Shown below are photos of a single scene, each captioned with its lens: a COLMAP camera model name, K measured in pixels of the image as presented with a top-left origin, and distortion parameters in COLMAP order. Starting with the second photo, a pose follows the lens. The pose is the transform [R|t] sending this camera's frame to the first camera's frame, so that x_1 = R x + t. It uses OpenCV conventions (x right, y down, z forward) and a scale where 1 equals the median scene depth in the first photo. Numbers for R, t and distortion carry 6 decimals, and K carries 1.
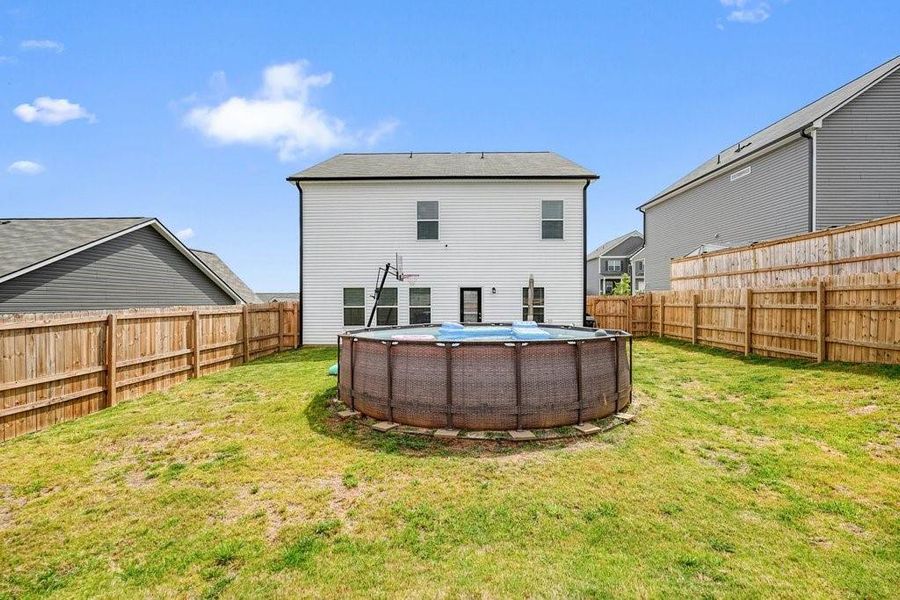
lens RADIAL K [[399.0, 0, 450.0], [0, 399.0, 298.7], [0, 0, 1]] dist [-0.006724, 0.000663]
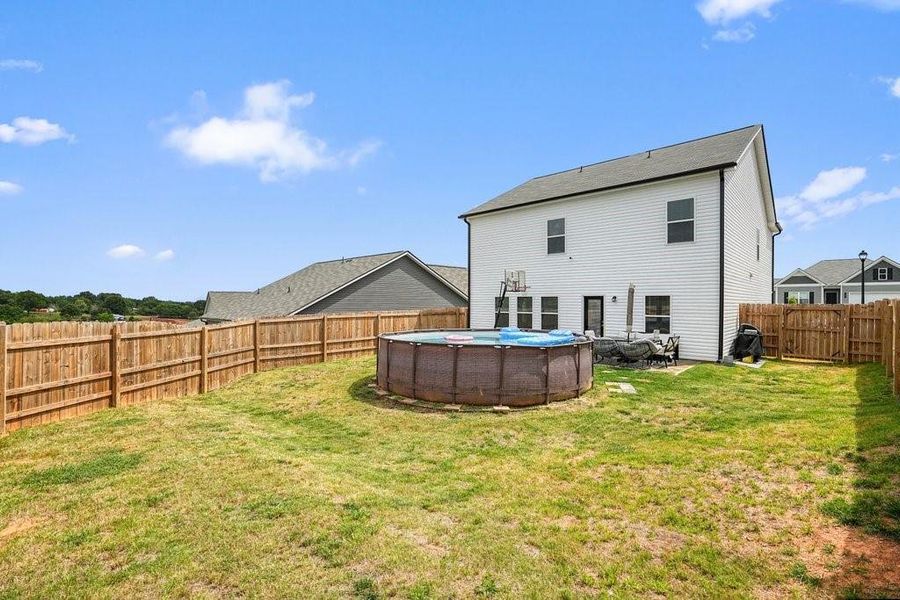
lens RADIAL K [[399.0, 0, 450.0], [0, 399.0, 298.7], [0, 0, 1]] dist [-0.006724, 0.000663]
pose [[0.735477, -0.000649, -0.677549, 0.750759], [0.001205, 0.999999, 0.000350, -0.035292], [0.677548, -0.001074, 0.735477, -0.029541]]
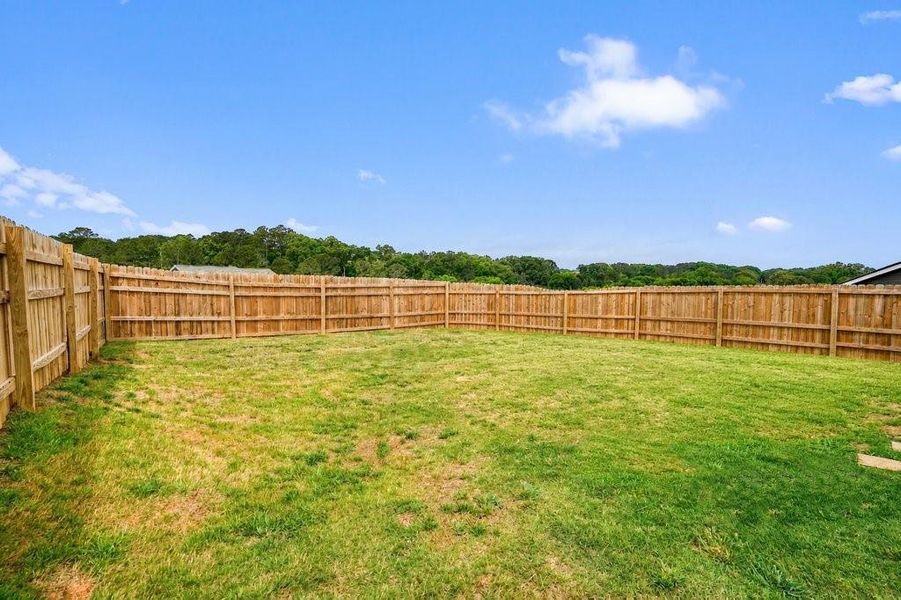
lens RADIAL K [[392.7, 0, 453.0], [0, 392.7, 290.9], [0, 0, 1]] dist [-0.001730, 0.000512]
pose [[-0.760642, 0.021842, -0.648804, 0.756135], [0.009157, 0.999695, 0.022919, 0.005404], [0.649107, 0.011492, -0.760611, 1.184250]]
